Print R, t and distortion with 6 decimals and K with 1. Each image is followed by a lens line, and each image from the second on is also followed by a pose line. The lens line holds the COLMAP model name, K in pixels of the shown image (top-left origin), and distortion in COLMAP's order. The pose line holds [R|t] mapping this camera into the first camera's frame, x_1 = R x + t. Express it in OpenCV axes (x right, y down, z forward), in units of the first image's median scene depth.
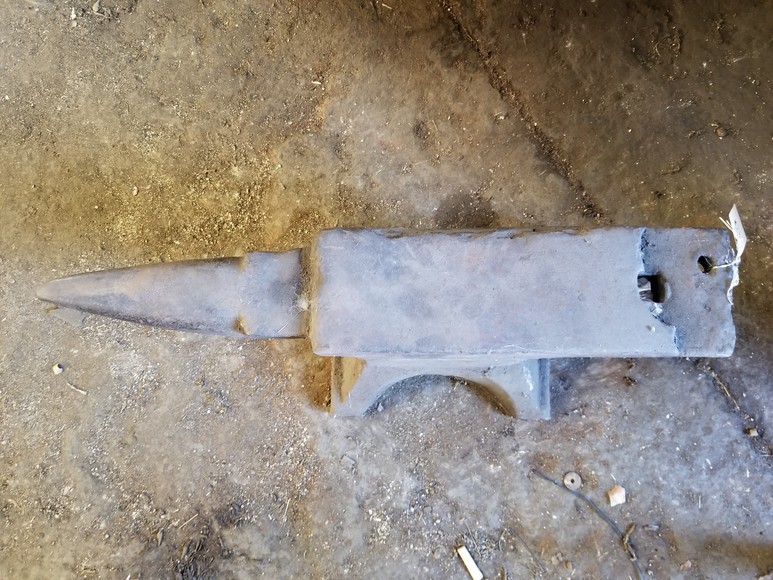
lens RADIAL K [[584.6, 0, 386.5], [0, 584.6, 290.0], [0, 0, 1]] dist [0.045331, -0.114695]
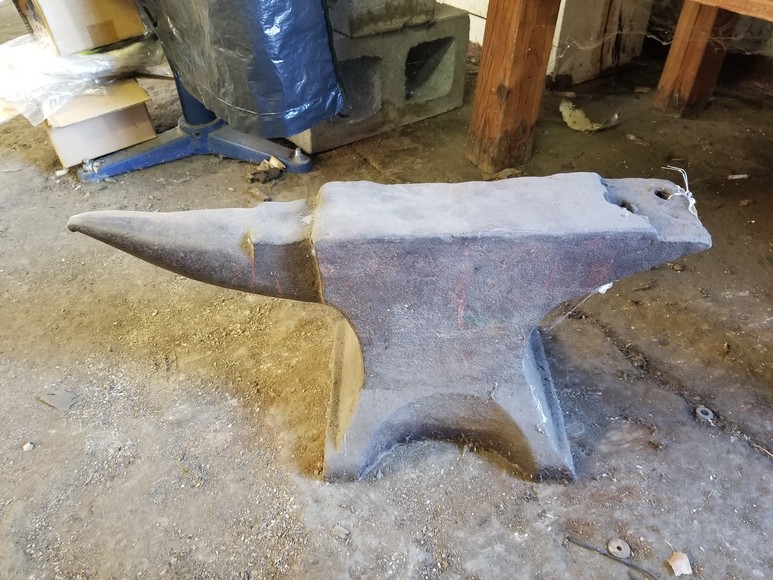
lens RADIAL K [[582.8, 0, 384.7], [0, 582.8, 289.7], [0, 0, 1]] dist [0.003331, -0.033600]
pose [[0.999879, -0.014658, -0.005234, 0.005401], [0.008098, 0.777107, -0.629316, 0.538996], [0.013292, 0.629197, 0.777132, 0.152992]]
